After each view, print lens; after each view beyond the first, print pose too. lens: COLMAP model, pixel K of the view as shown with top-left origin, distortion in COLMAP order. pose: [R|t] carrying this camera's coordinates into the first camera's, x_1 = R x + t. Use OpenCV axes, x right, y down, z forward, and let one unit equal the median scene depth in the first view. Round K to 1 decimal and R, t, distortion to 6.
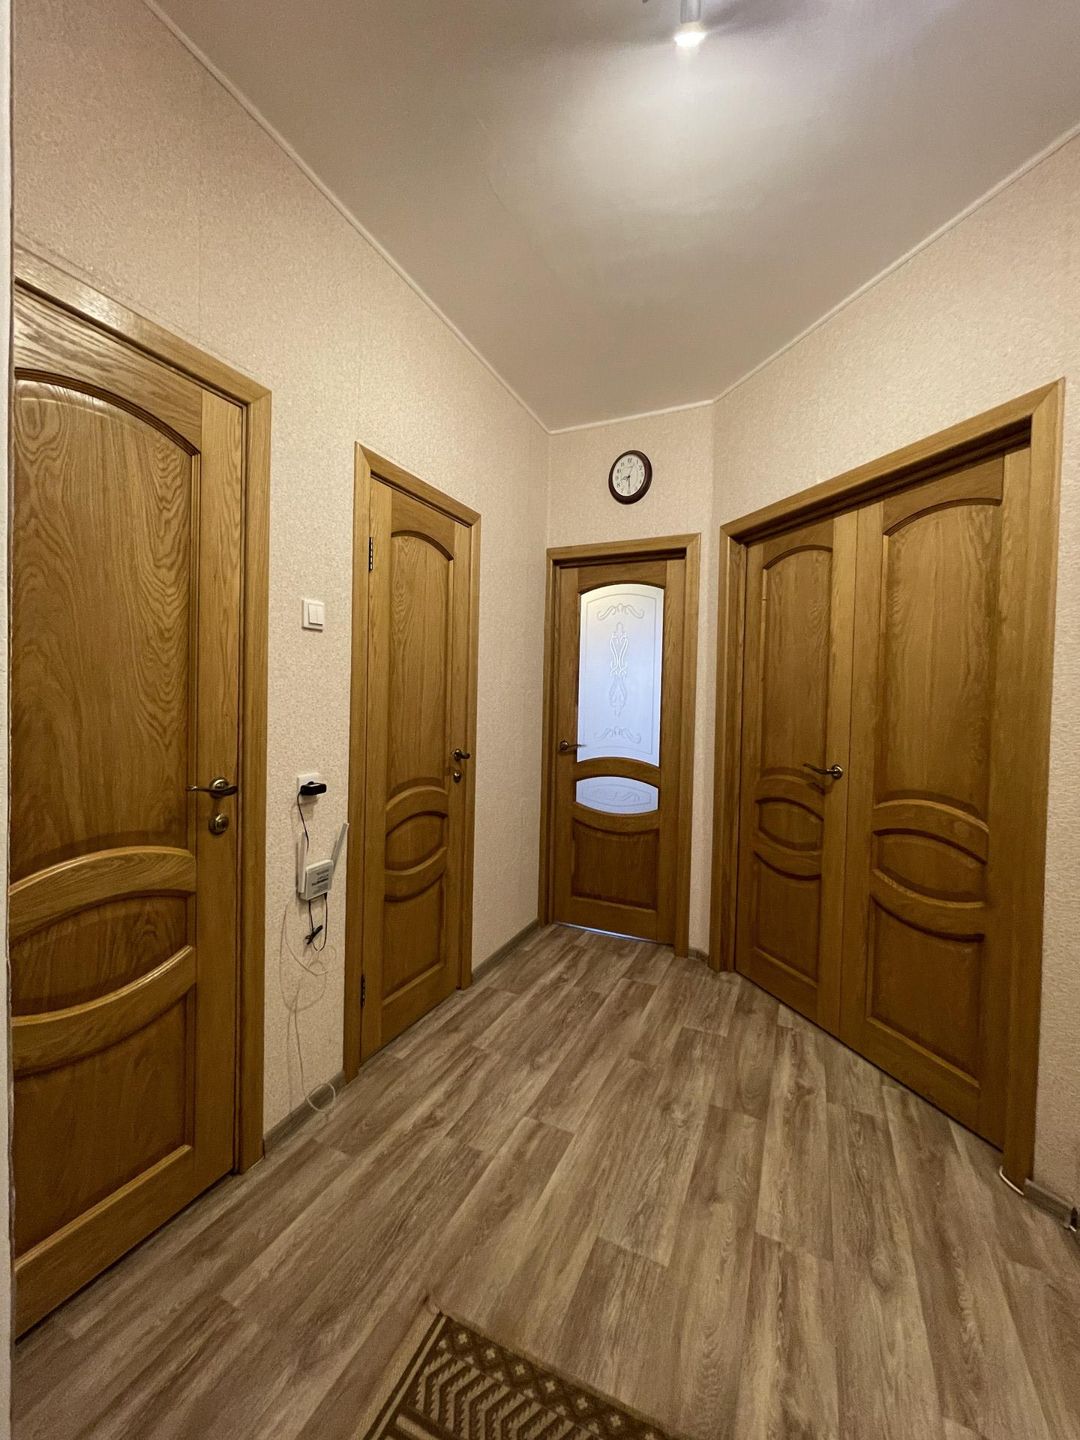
lens RADIAL K [[582.9, 0, 536.0], [0, 582.9, 713.9], [0, 0, 1]] dist [-0.004810, 0.002165]
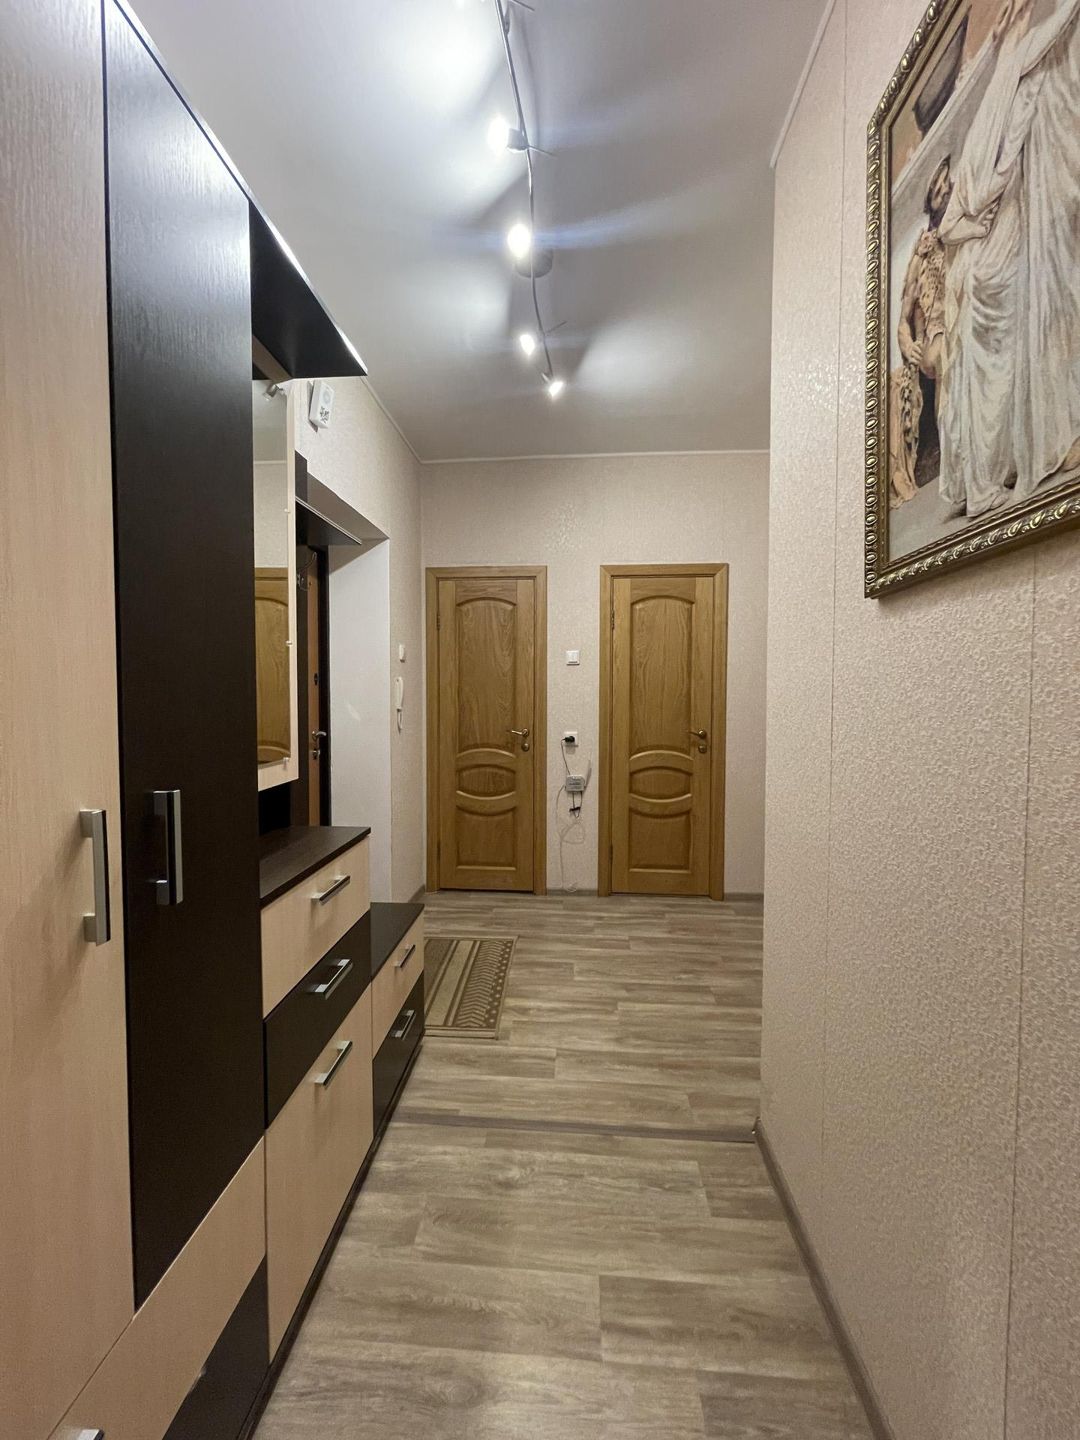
lens RADIAL K [[582.9, 0, 534.0], [0, 582.9, 709.0], [0, 0, 1]] dist [-0.004810, 0.002165]
pose [[0.352615, 0.004343, -0.935758, 1.461672], [-0.014398, 0.999896, -0.000785, 0.020498], [0.935658, 0.013750, 0.352641, 0.113926]]
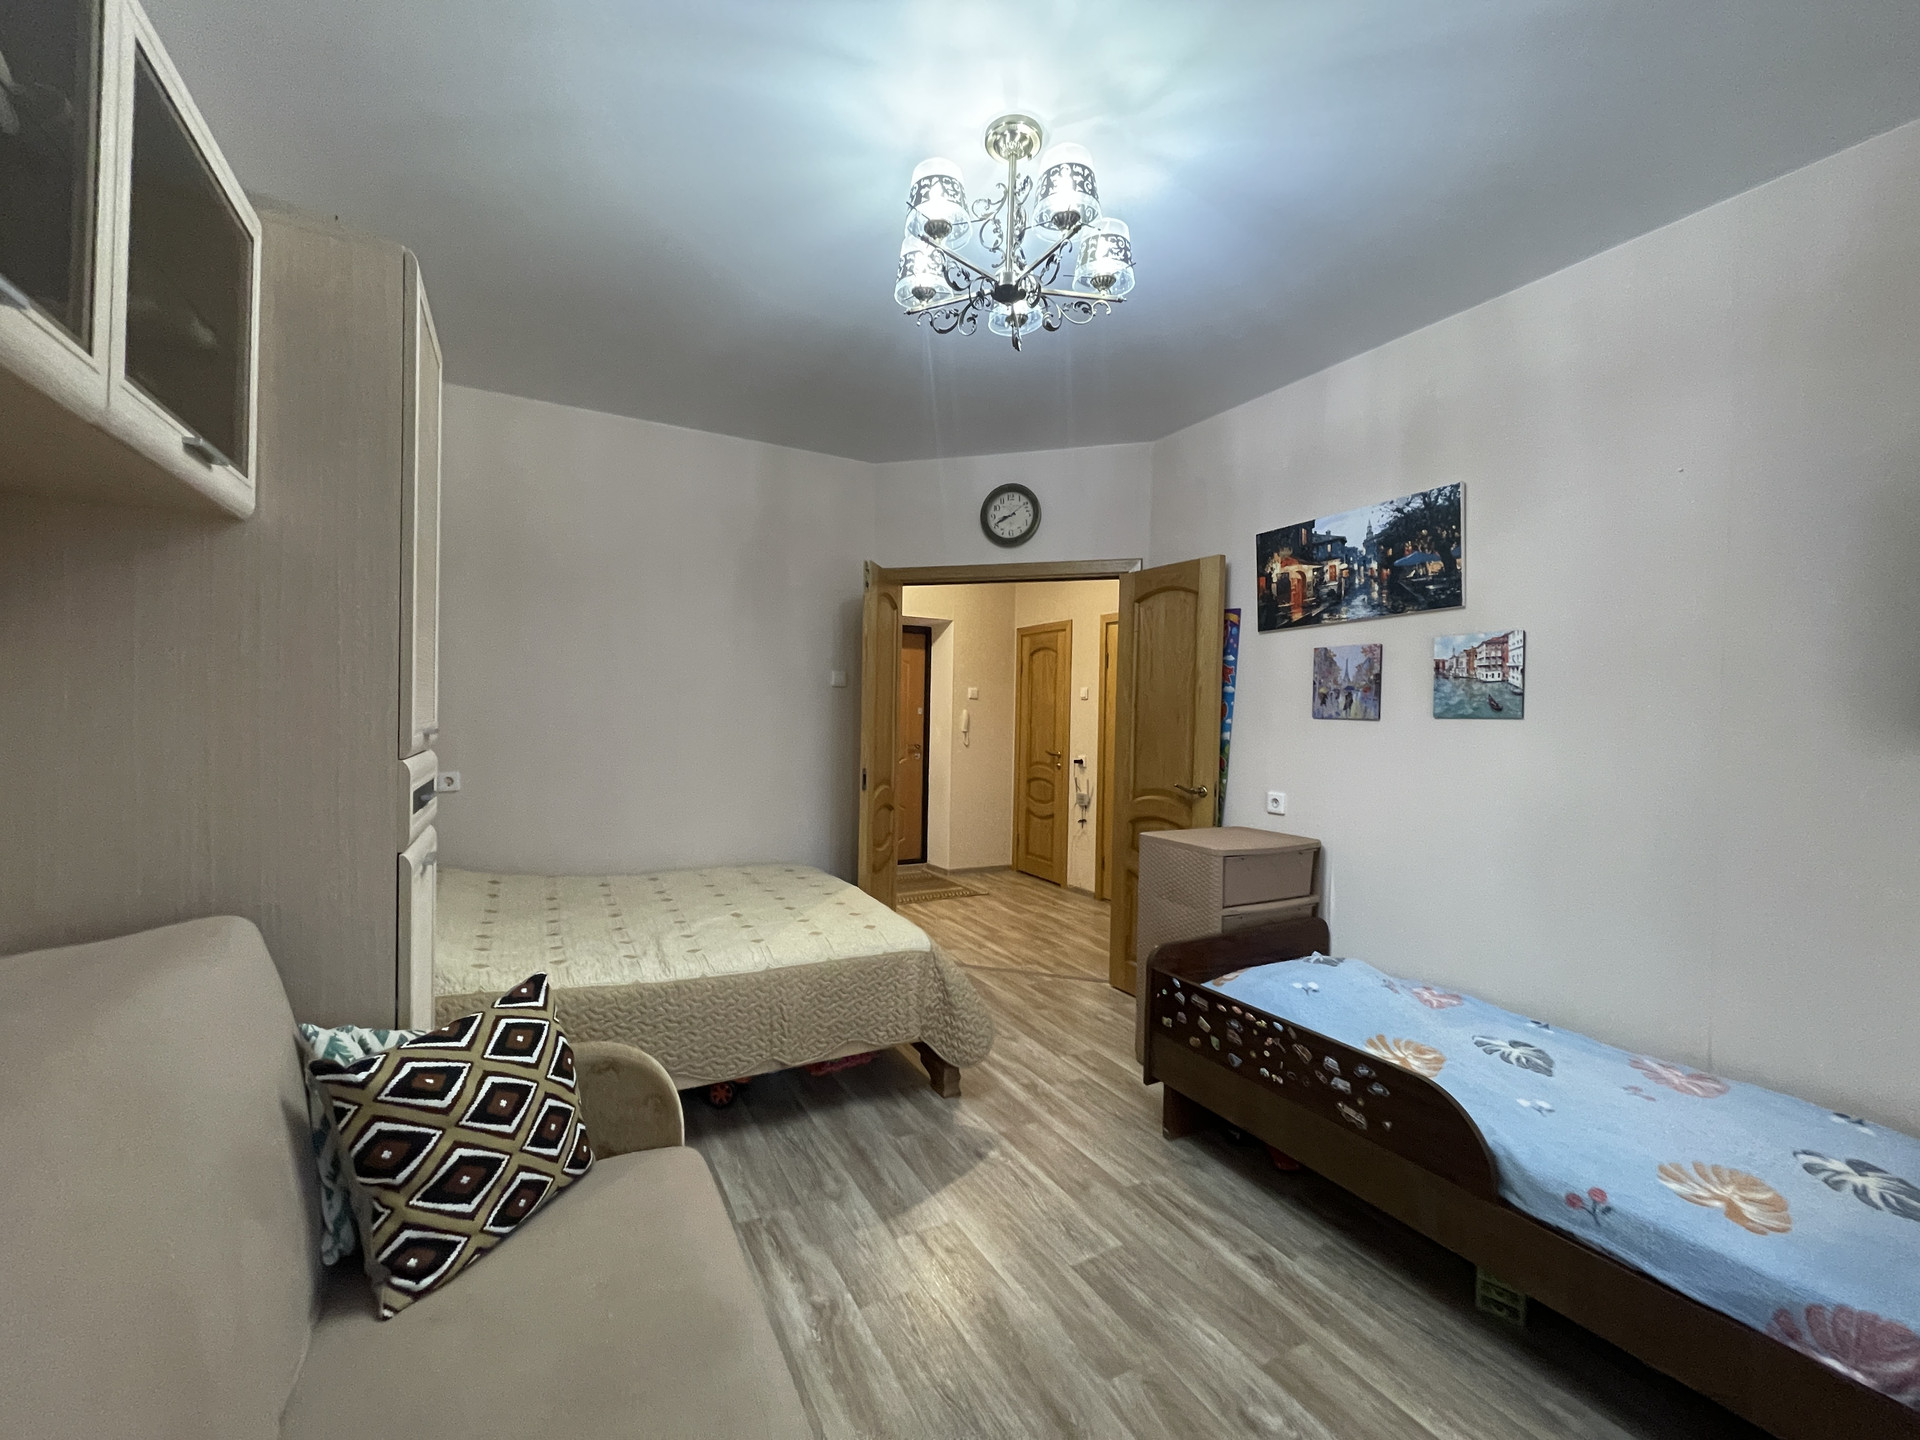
lens RADIAL K [[777.1, 0, 953.0], [0, 777.1, 718.9], [0, 0, 1]] dist [-0.004810, 0.002165]
pose [[-0.587019, -0.030082, -0.809014, 2.536714], [-0.051898, 0.998652, 0.000523, -0.029628], [0.807908, 0.042293, -0.587789, 2.384191]]
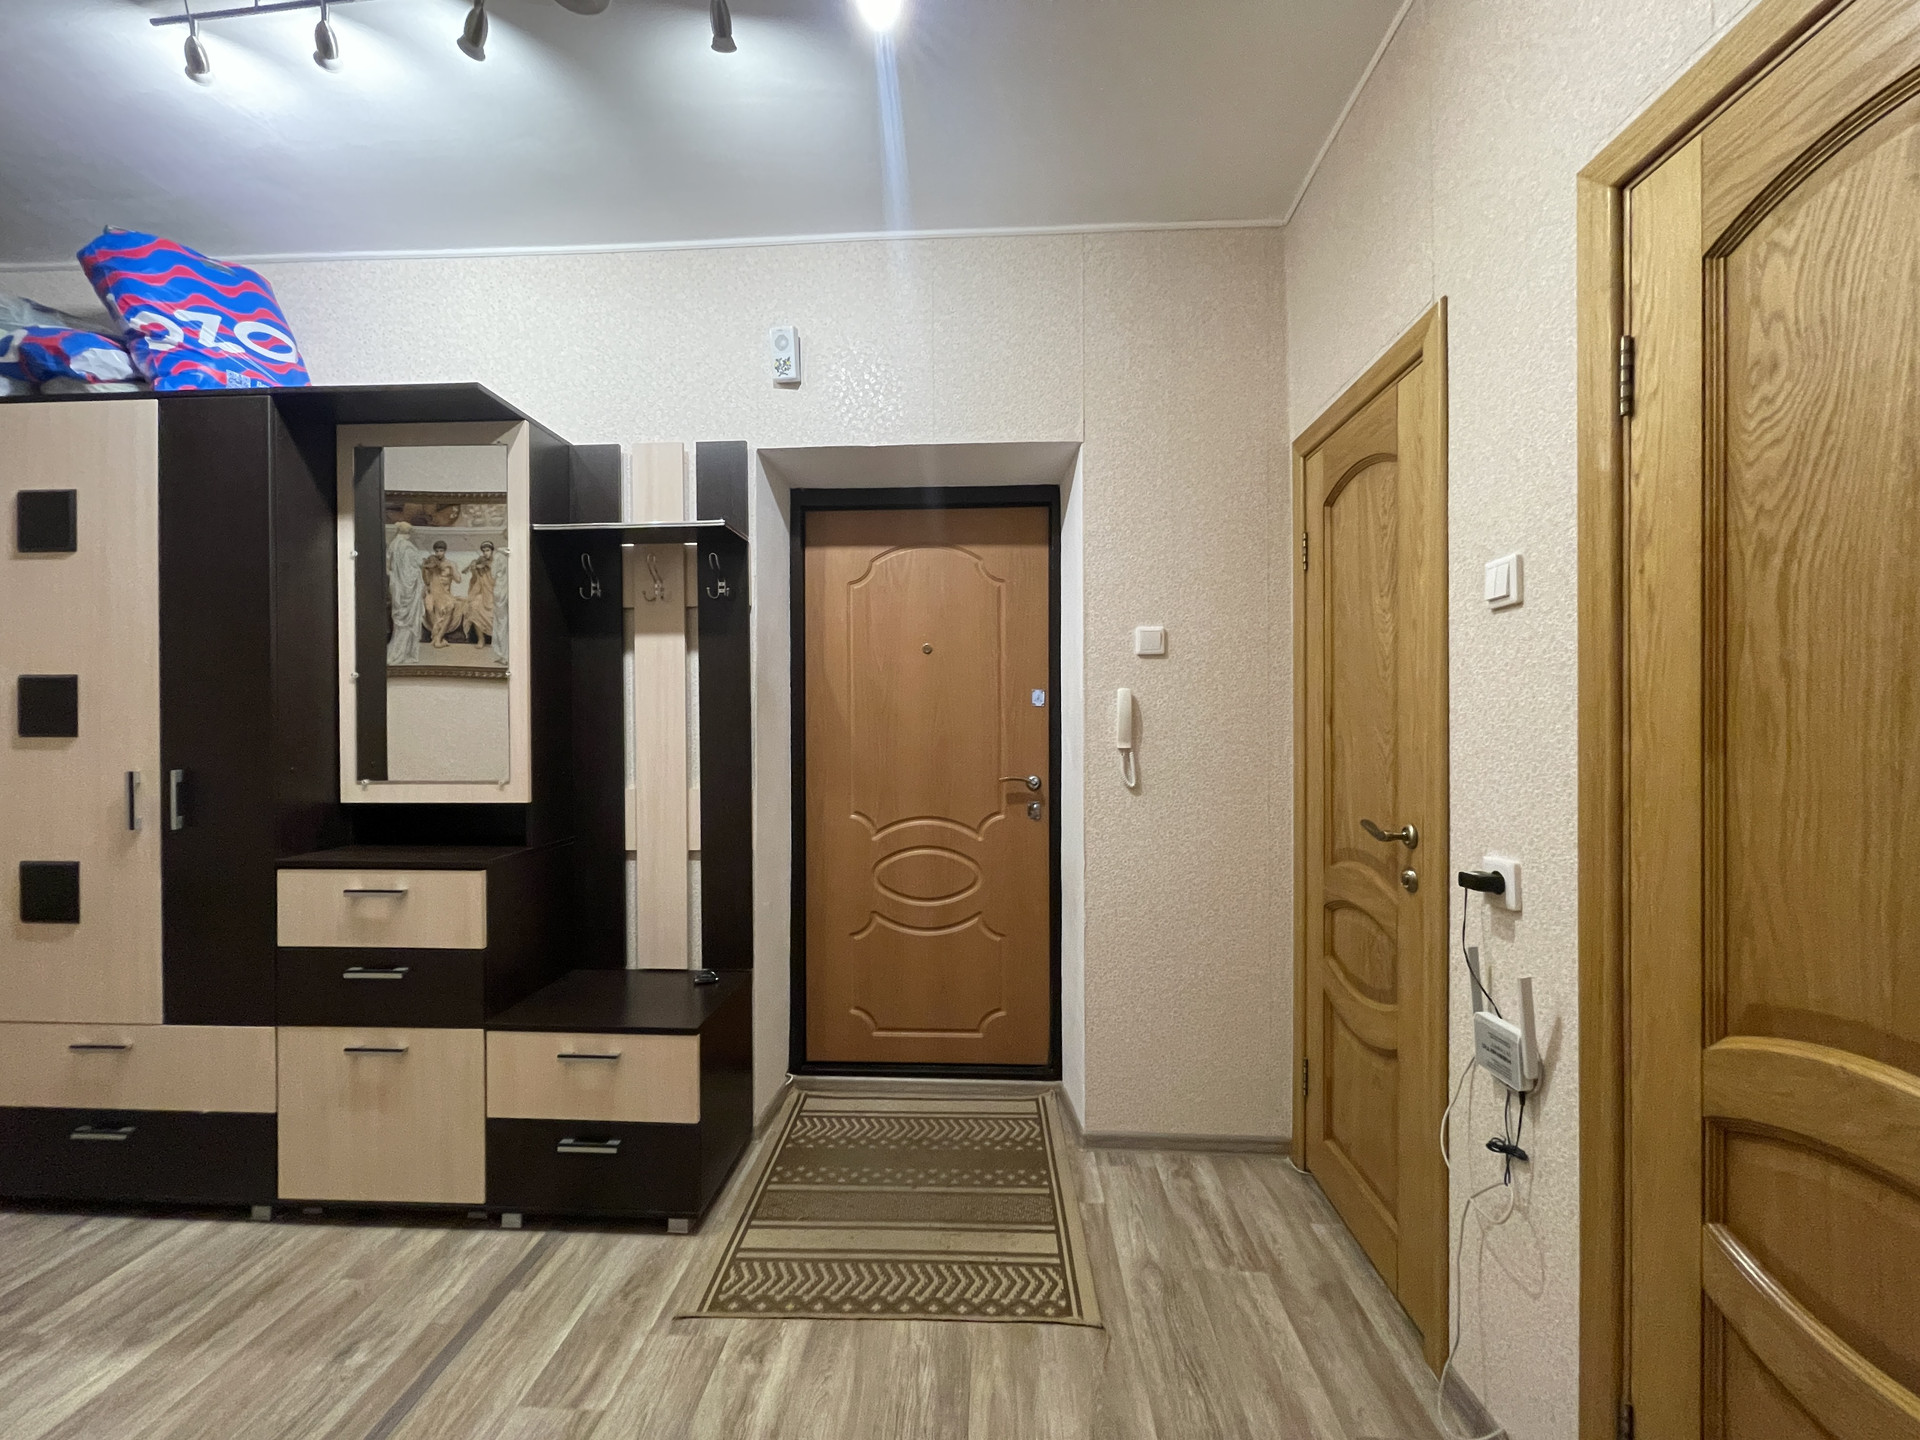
lens RADIAL K [[777.1, 0, 958.4], [0, 777.1, 726.1], [0, 0, 1]] dist [-0.004810, 0.002165]
pose [[-0.925485, -0.016839, -0.378410, 0.378078], [-0.026301, 0.999457, 0.019850, -0.027652], [0.377870, 0.028323, -0.925425, 1.415920]]
